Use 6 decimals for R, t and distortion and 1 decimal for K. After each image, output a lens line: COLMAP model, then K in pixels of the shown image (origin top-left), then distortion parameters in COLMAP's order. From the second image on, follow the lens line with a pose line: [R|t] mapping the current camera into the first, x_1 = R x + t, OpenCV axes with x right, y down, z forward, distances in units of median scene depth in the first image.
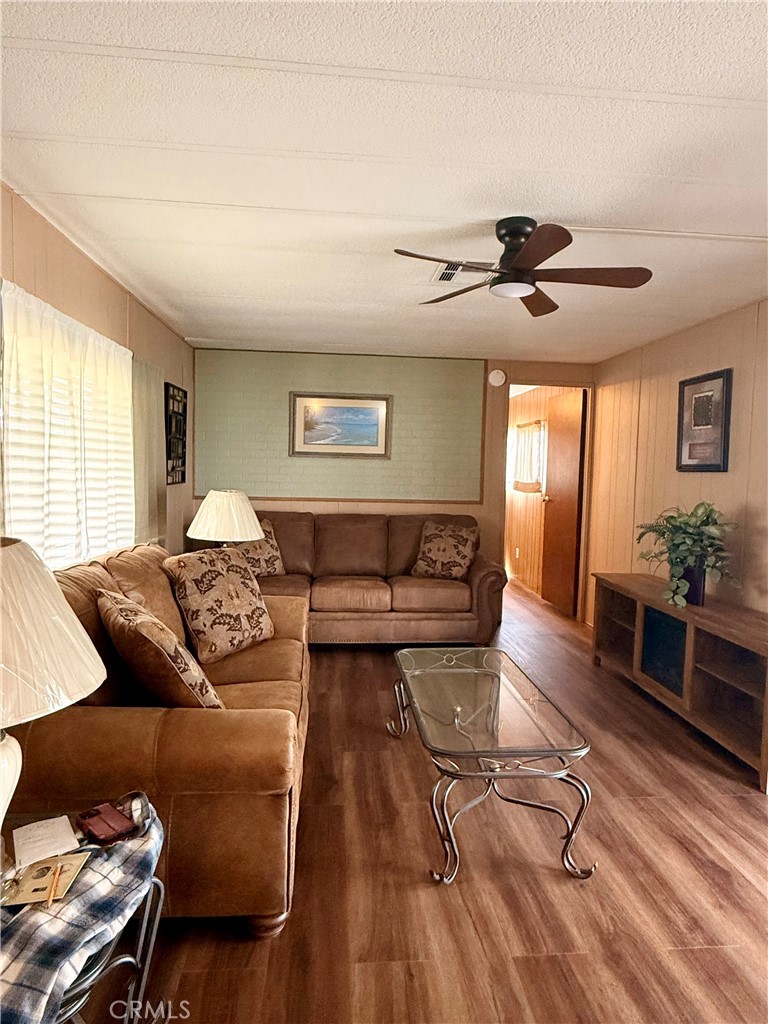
lens RADIAL K [[589.1, 0, 379.7], [0, 589.1, 515.1], [0, 0, 1]] dist [0.000778, 0.000216]
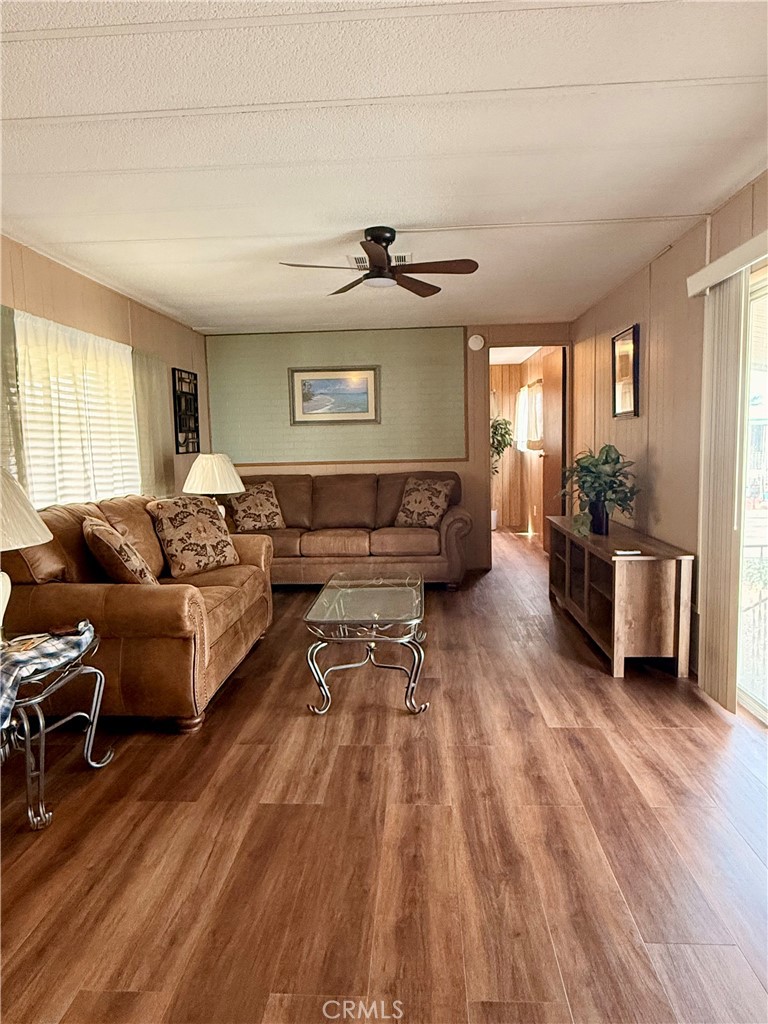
lens RADIAL K [[635.8, 0, 389.0], [0, 635.8, 517.4], [0, 0, 1]] dist [-0.006717, -0.002409]
pose [[0.989550, -0.031209, -0.140770, 0.233027], [0.036563, 0.998697, 0.035608, 0.046134], [0.139475, -0.040383, 0.989402, -0.217818]]
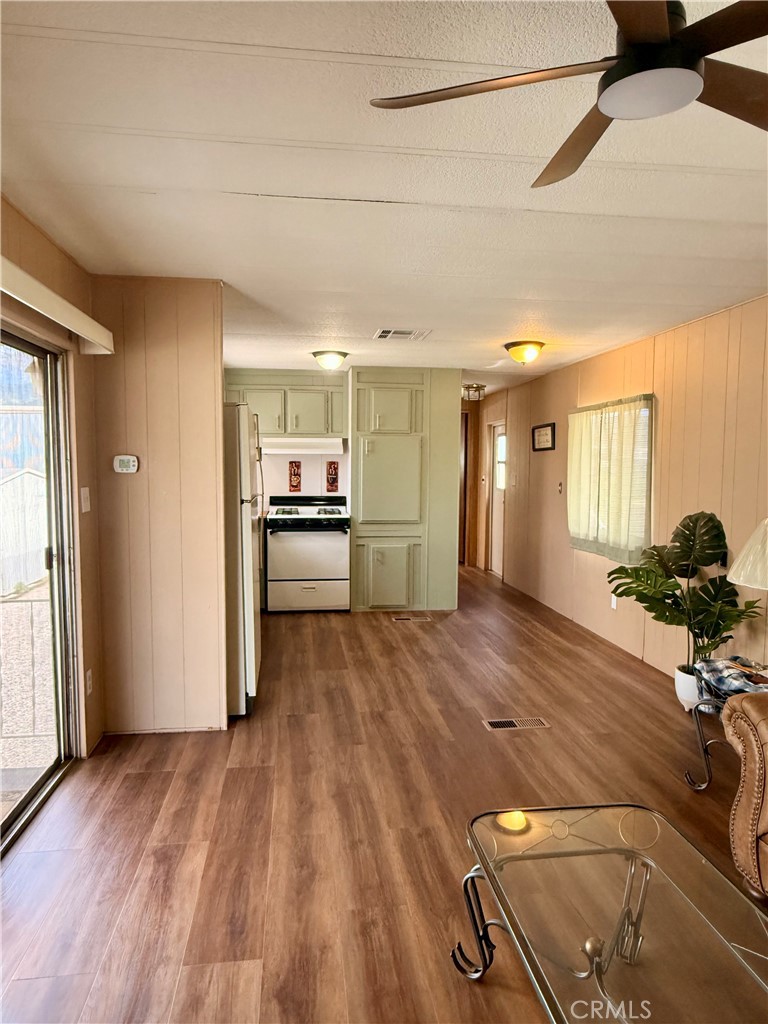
lens RADIAL K [[635.8, 0, 372.0], [0, 635.8, 521.2], [0, 0, 1]] dist [-0.006717, -0.002409]
pose [[-0.999150, -0.026442, -0.031617, 0.244339], [-0.031269, 0.986049, 0.163493, -0.070776], [0.026853, 0.164343, -0.986038, 0.827086]]
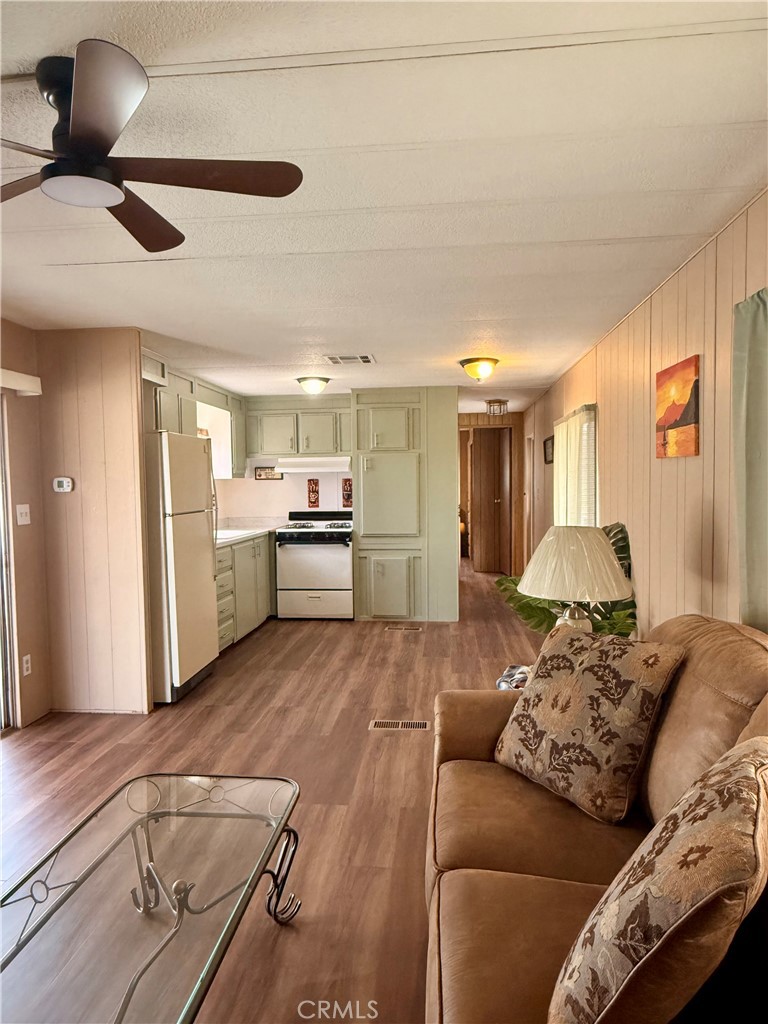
lens RADIAL K [[635.8, 0, 379.2], [0, 635.8, 519.8], [0, 0, 1]] dist [-0.006717, -0.002409]
pose [[-0.982967, -0.020716, 0.182613, -0.101271], [0.004731, 0.990445, 0.137824, -0.078501], [-0.183724, 0.136340, -0.973477, 0.871465]]
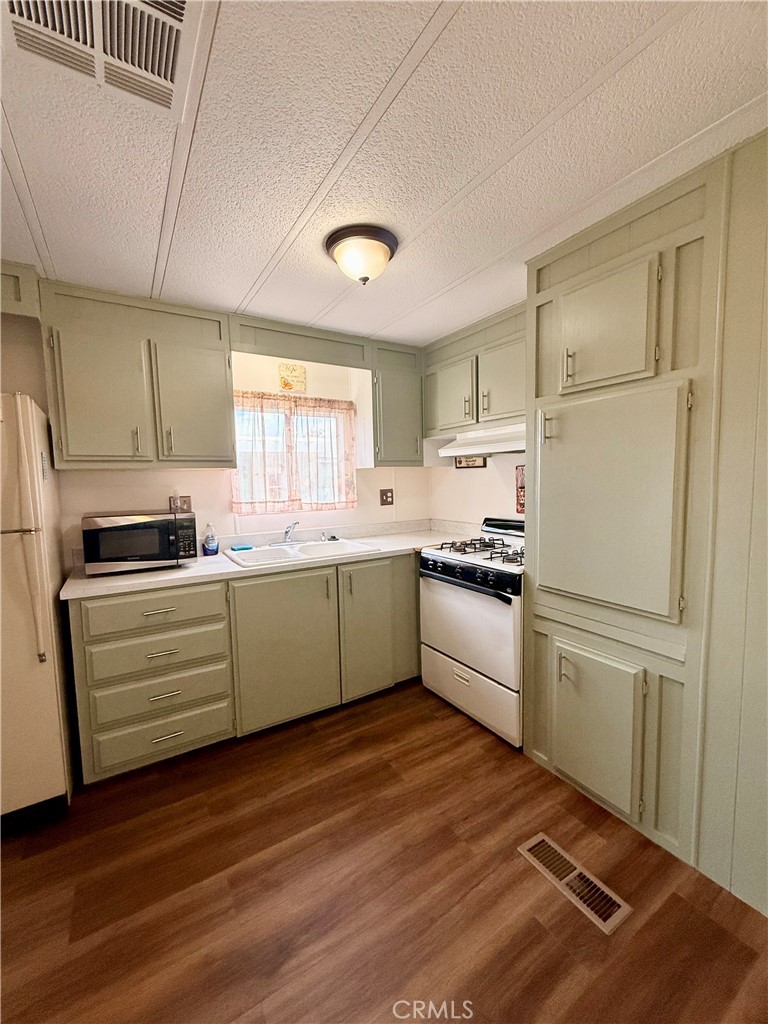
lens RADIAL K [[419.5, 0, 387.6], [0, 419.5, 514.0], [0, 0, 1]] dist [-0.000239, -0.000159]
pose [[-0.470042, -0.085760, 0.878468, -0.102801], [0.079646, 0.987087, 0.138980, 0.014793], [-0.879043, 0.135293, -0.457142, -0.279600]]
